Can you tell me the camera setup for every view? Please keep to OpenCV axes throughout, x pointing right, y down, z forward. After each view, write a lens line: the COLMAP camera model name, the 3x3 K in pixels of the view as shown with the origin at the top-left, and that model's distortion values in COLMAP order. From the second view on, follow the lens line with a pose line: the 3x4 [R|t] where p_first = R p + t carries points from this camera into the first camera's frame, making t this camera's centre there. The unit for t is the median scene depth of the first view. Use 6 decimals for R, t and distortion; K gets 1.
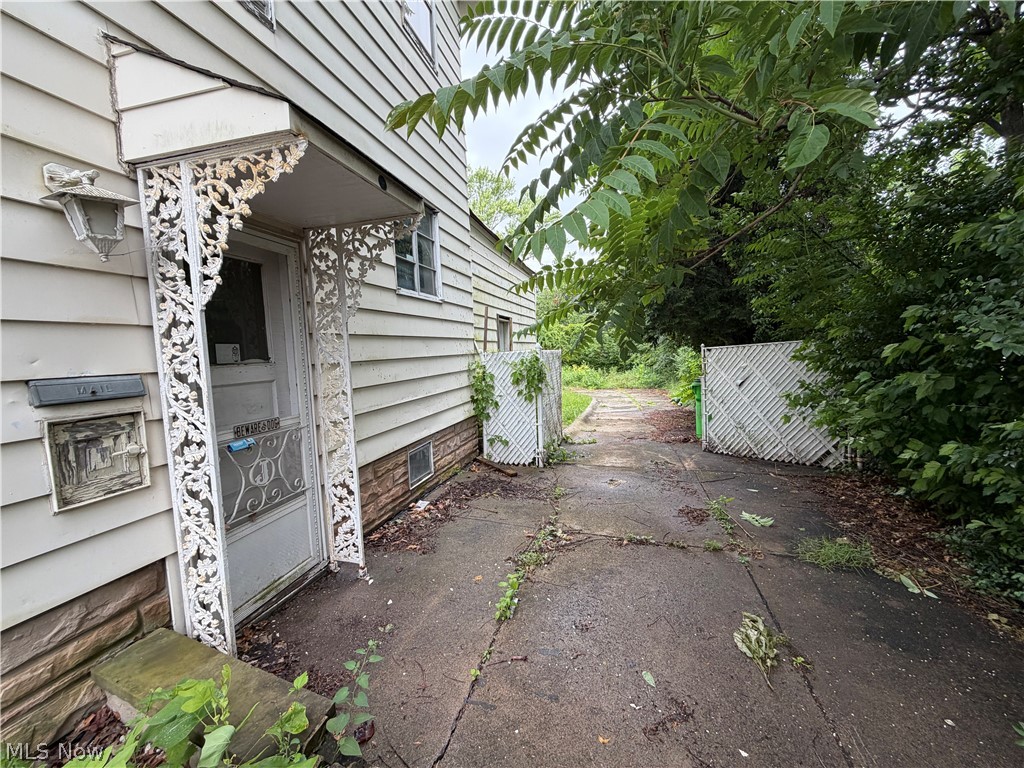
lens RADIAL K [[404.2, 0, 511.4], [0, 404.2, 384.4], [0, 0, 1]] dist [-0.000853, 0.000034]
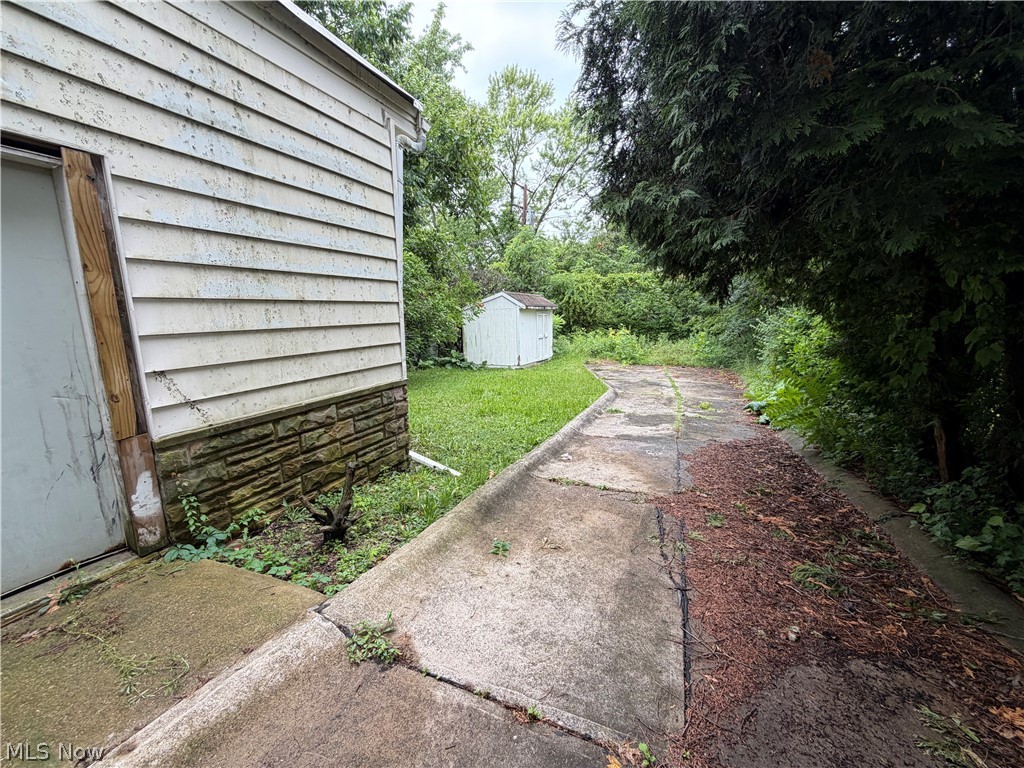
lens RADIAL K [[404.2, 0, 512.7], [0, 404.2, 382.7], [0, 0, 1]] dist [-0.000853, 0.000034]
pose [[0.990917, 0.057526, -0.121551, 0.070213], [-0.044560, 0.993279, 0.106820, -0.019193], [0.126879, -0.100433, 0.986821, 0.210630]]
